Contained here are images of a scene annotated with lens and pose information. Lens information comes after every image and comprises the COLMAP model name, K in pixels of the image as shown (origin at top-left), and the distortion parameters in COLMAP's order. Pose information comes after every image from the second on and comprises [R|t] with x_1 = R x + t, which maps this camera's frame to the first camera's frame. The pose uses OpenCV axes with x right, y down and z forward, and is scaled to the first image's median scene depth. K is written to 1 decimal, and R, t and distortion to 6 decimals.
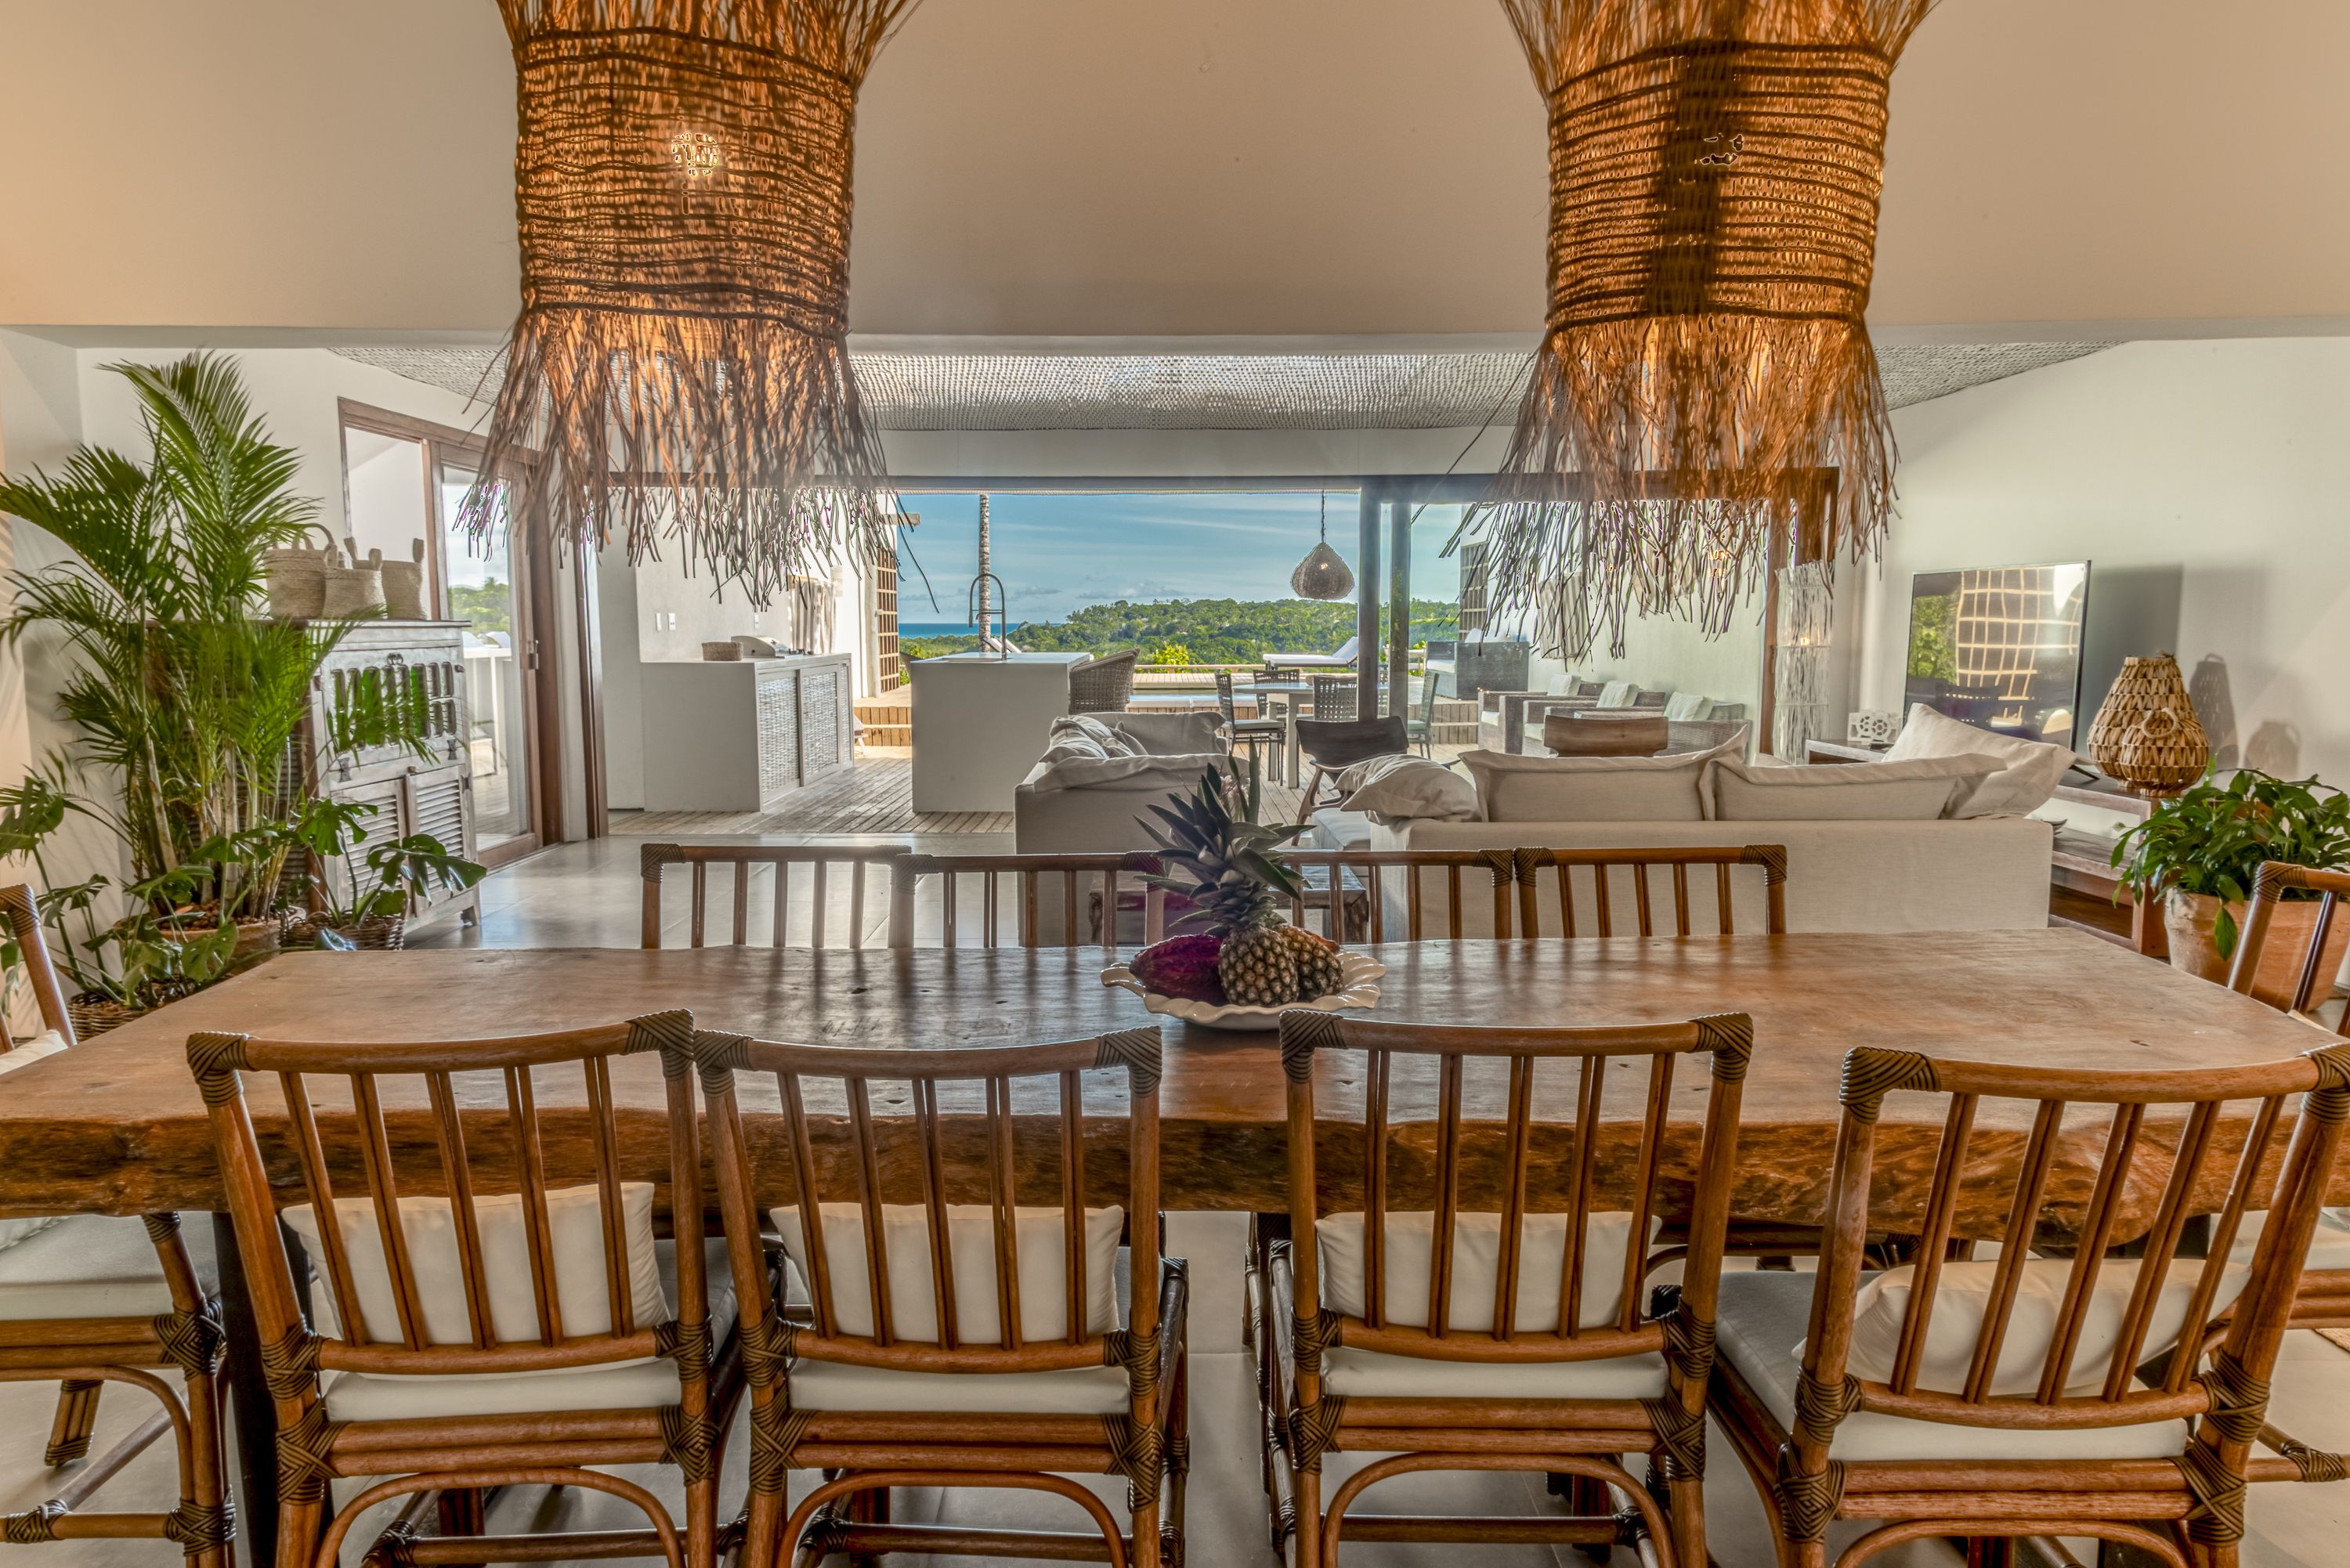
lens RADIAL K [[1571.8, 0, 1165.8], [0, 1571.8, 804.8], [0, 0, 1]] dist [0.006053, -0.029772]
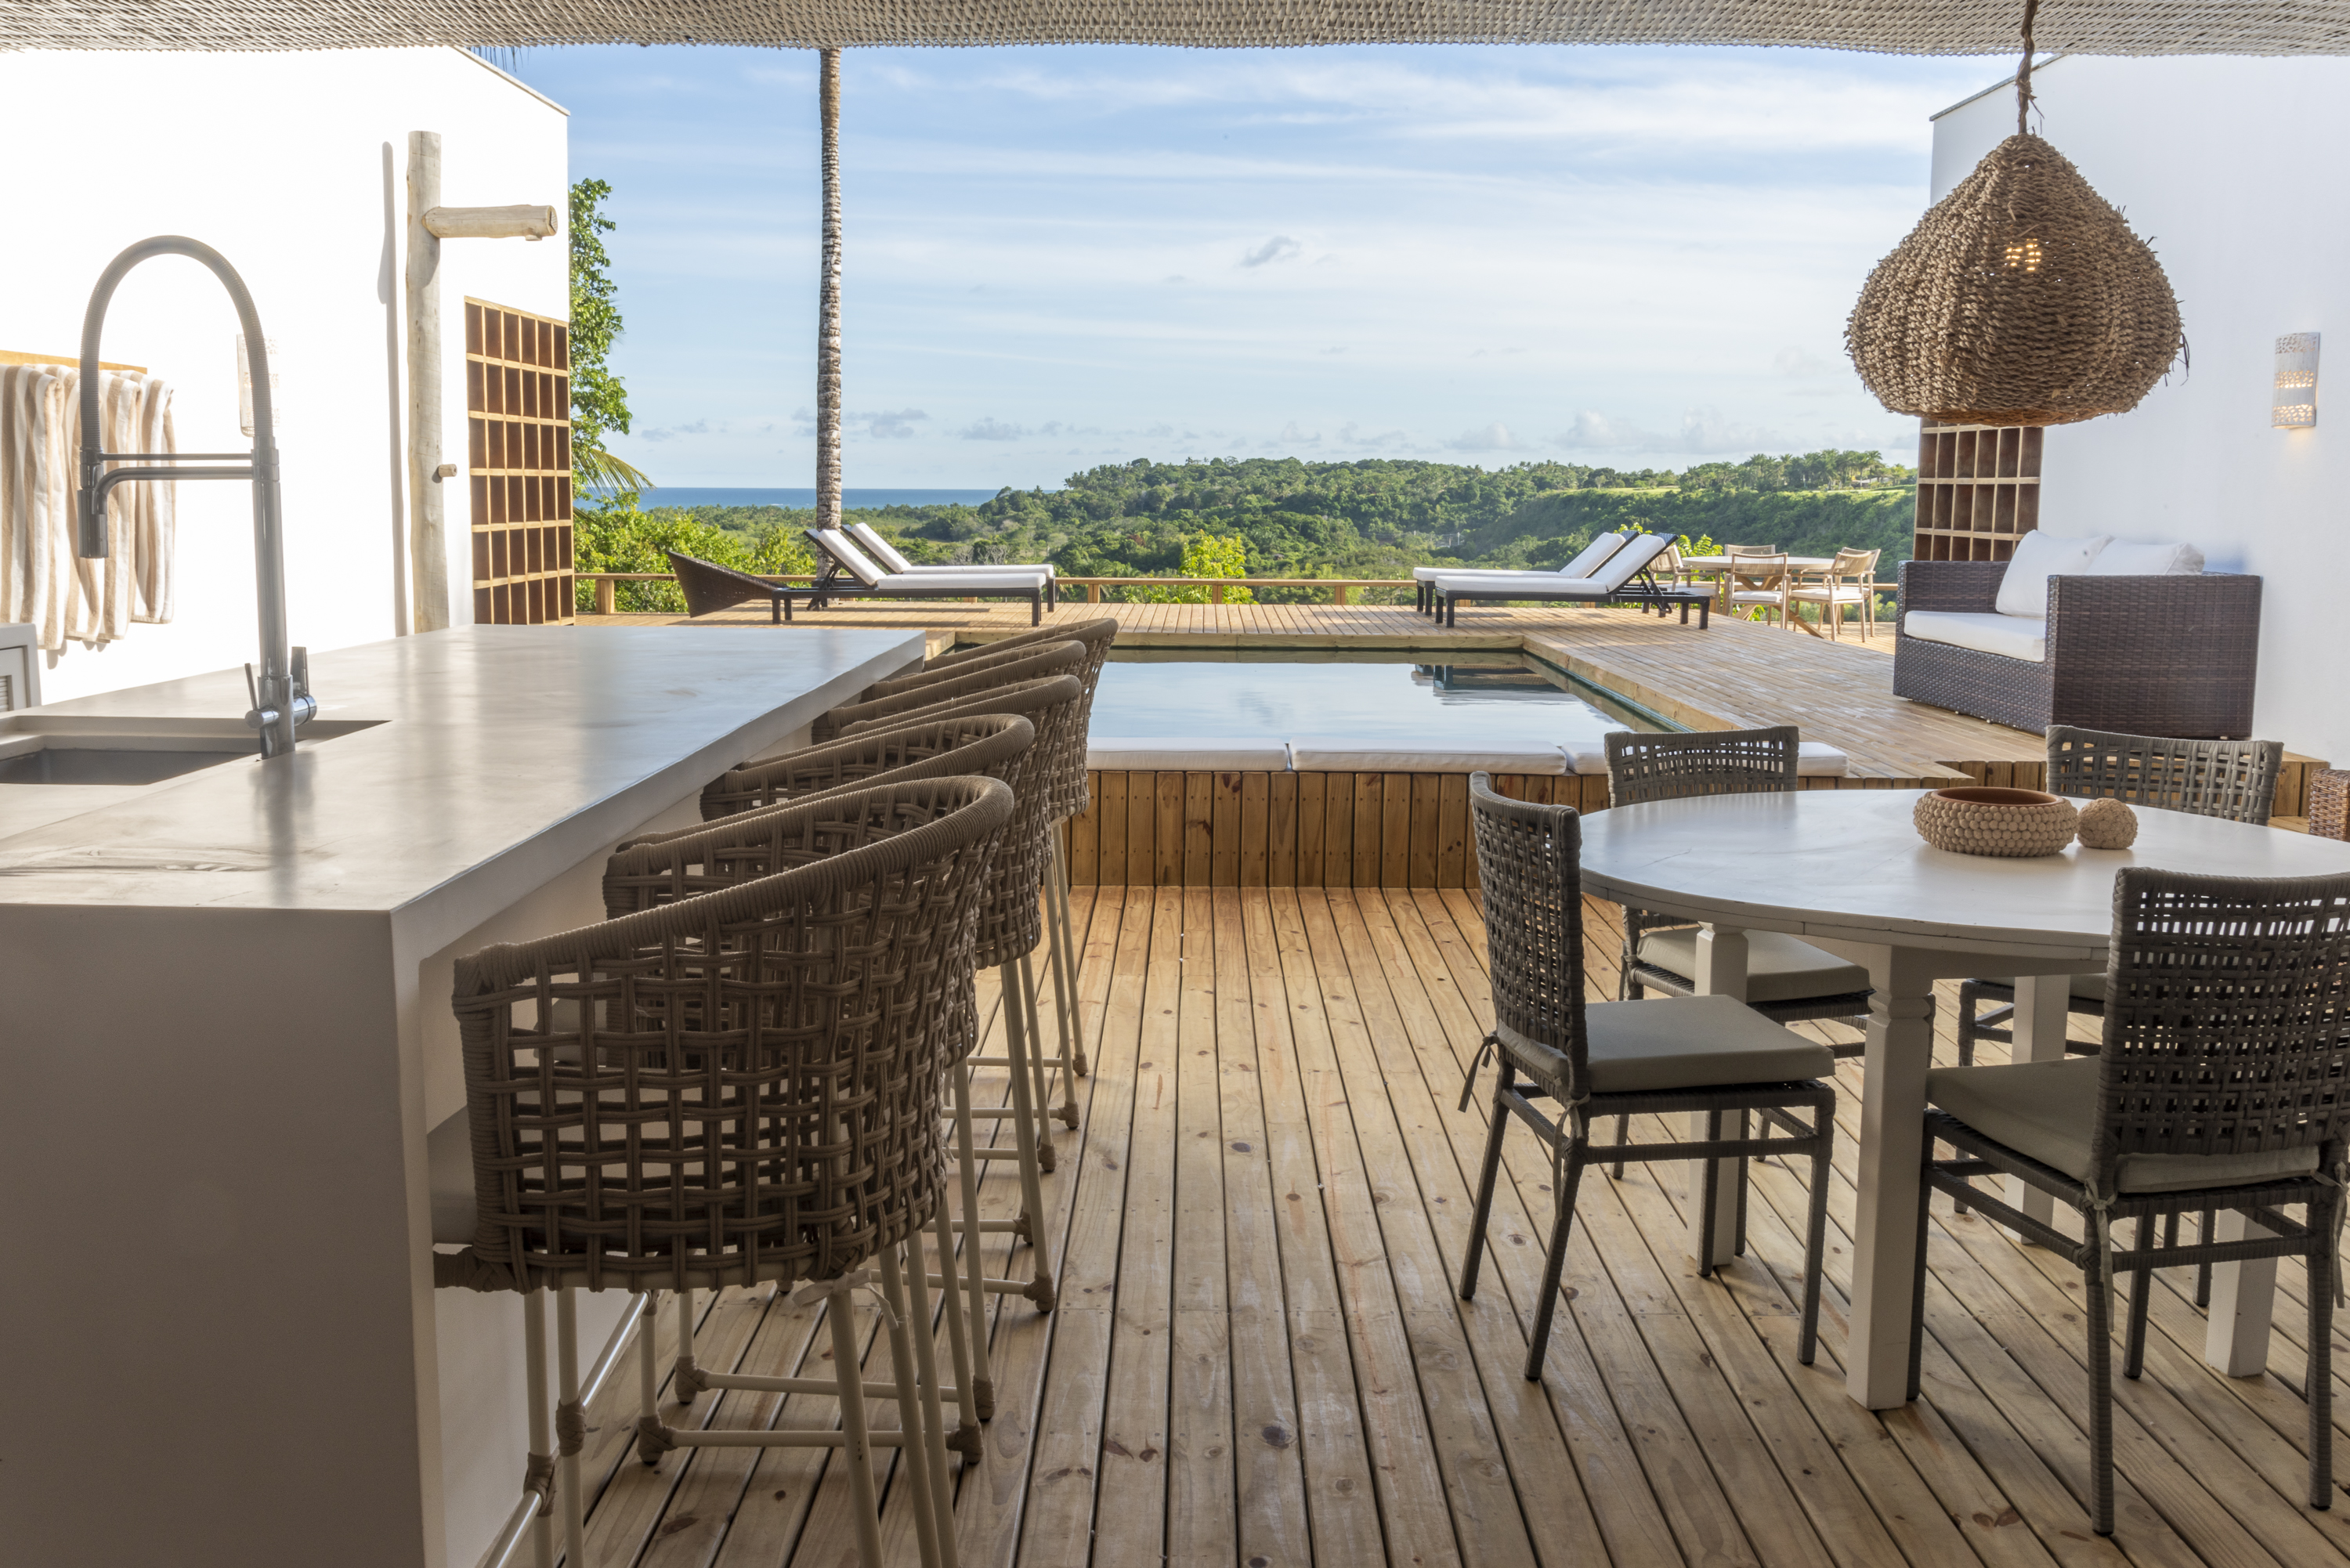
lens RADIAL K [[2163.6, 0, 1134.2], [0, 2163.6, 792.1], [0, 0, 1]] dist [-0.032621, -0.024882]
pose [[0.999468, 0.013945, -0.029491, -0.003613], [-0.013240, 0.999625, 0.023981, -0.090528], [0.029814, -0.023578, 0.999277, 0.733055]]
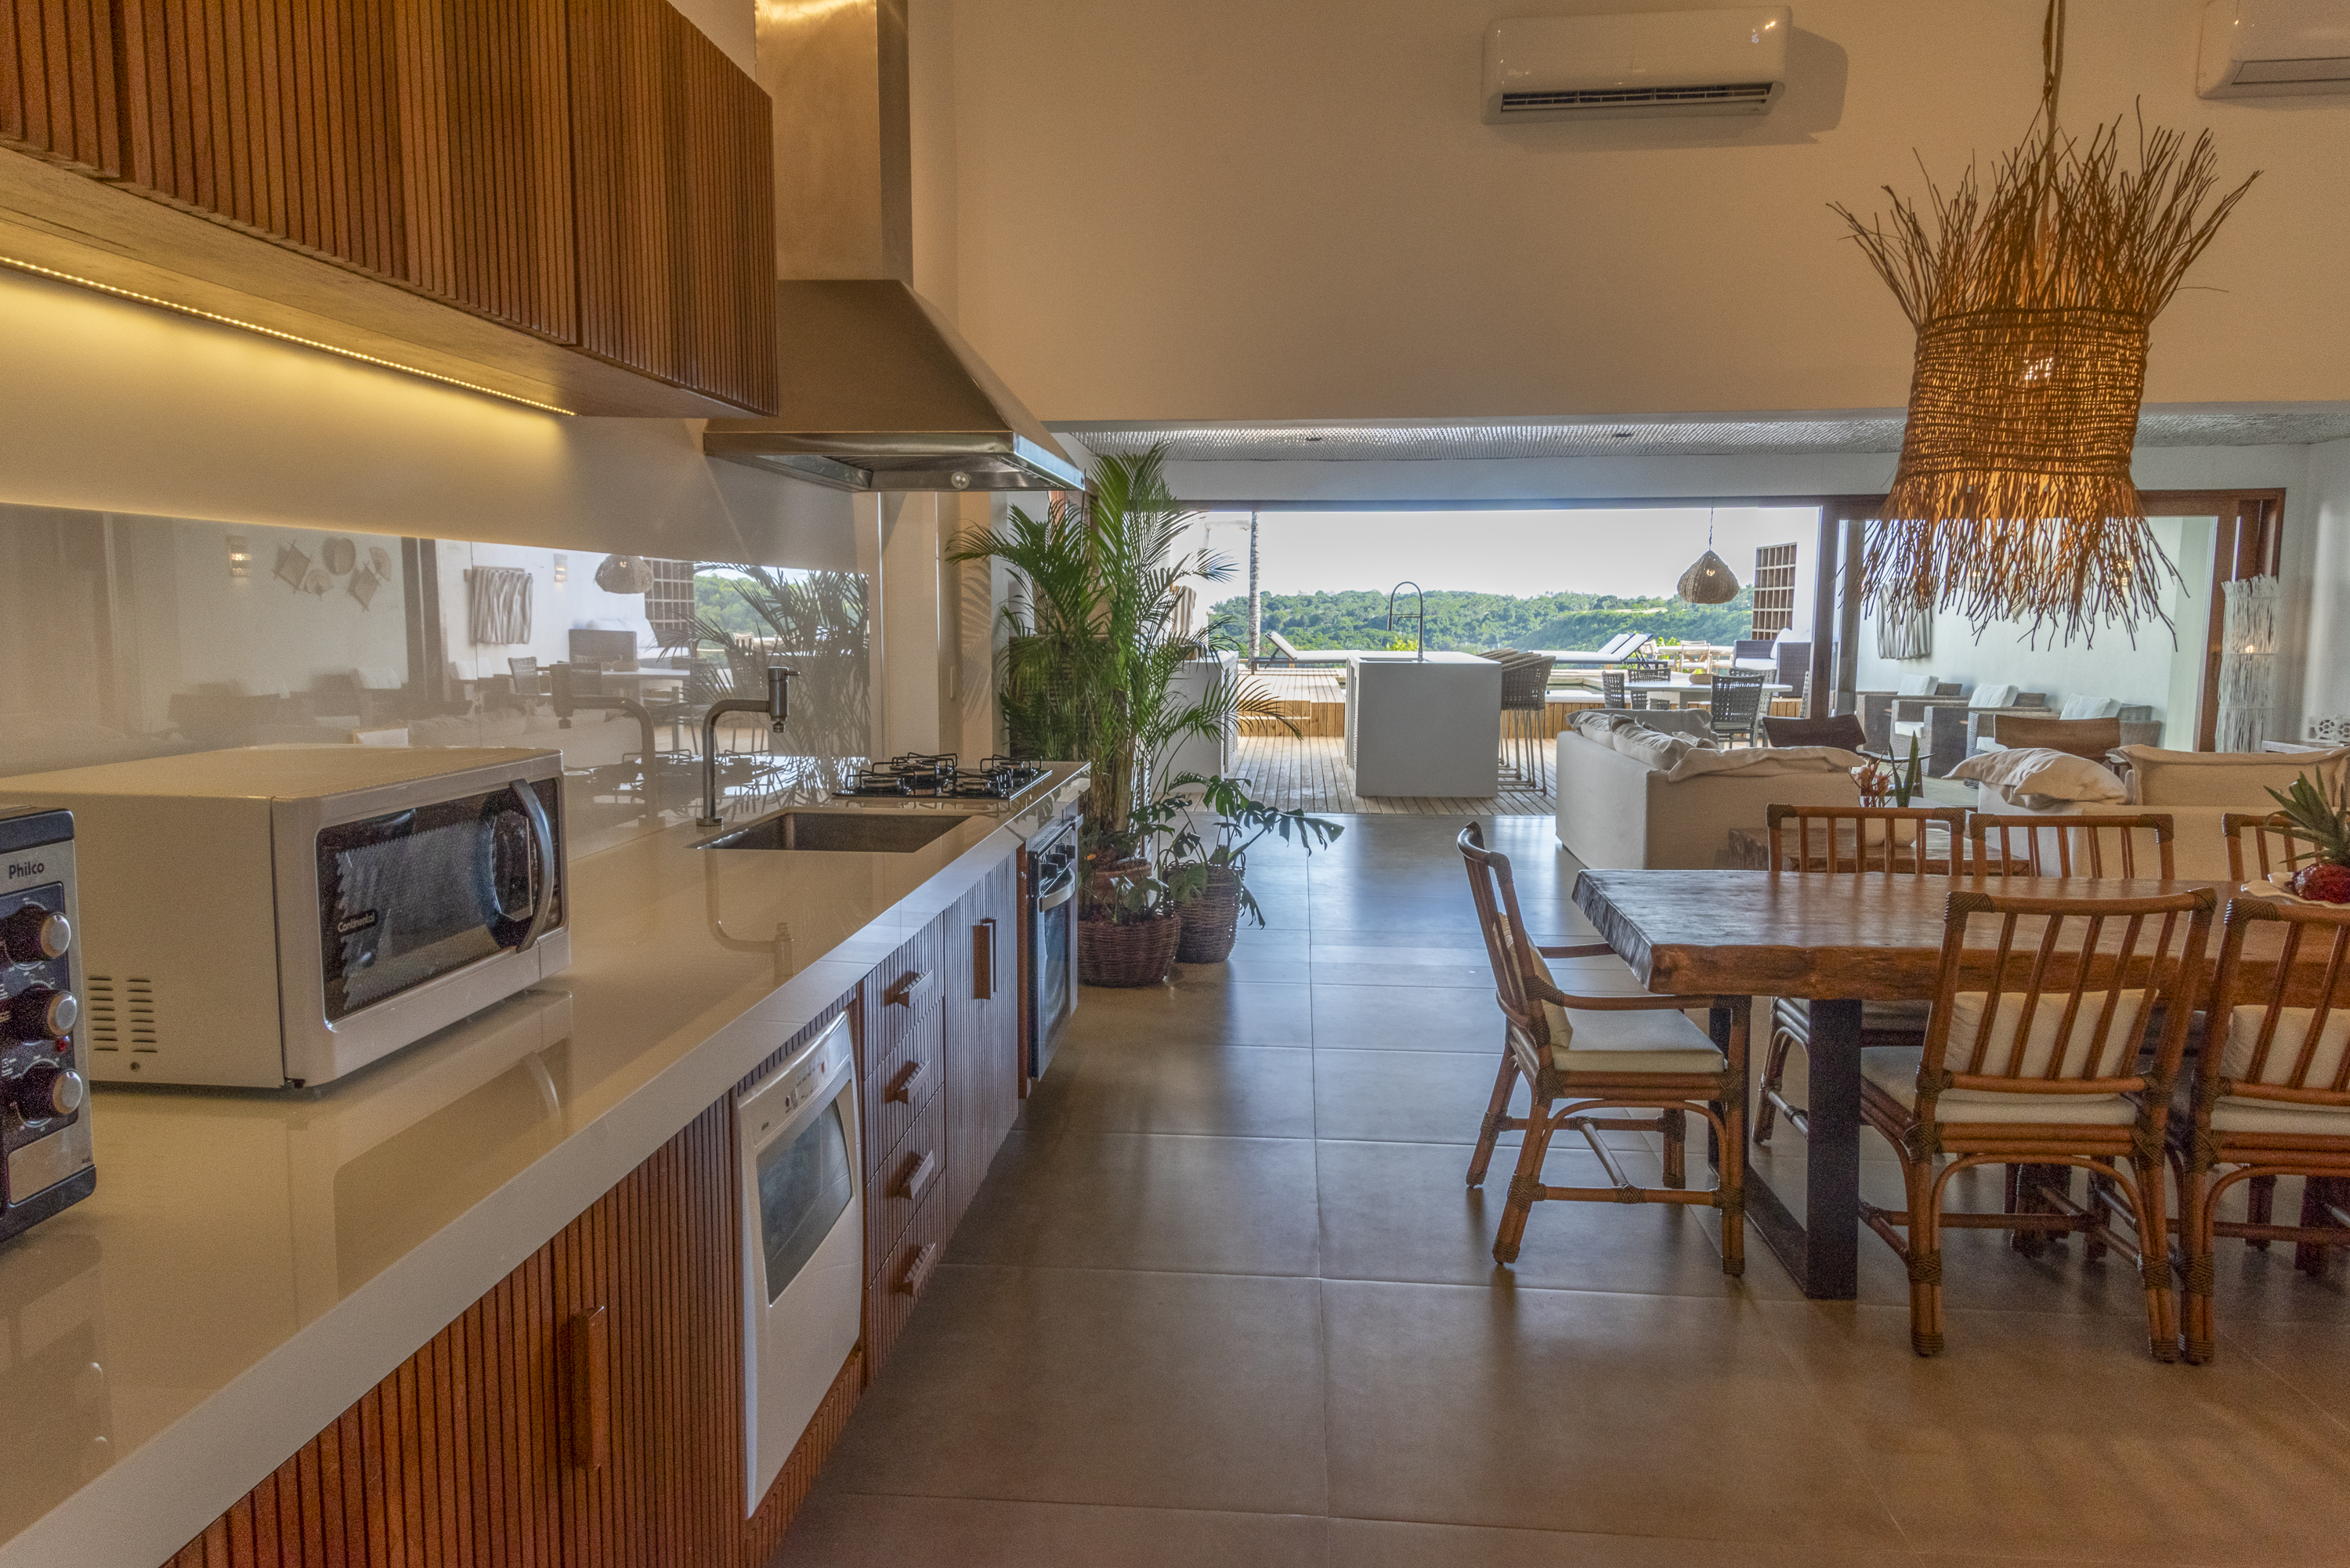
lens RADIAL K [[1568.1, 0, 1134.1], [0, 1568.1, 795.5], [0, 0, 1]] dist [0.052997, -0.043344]
pose [[0.993992, 0.017648, -0.108022, -0.172647], [-0.017615, 0.999844, 0.001264, 0.005236], [0.108028, 0.000646, 0.994148, -0.114278]]
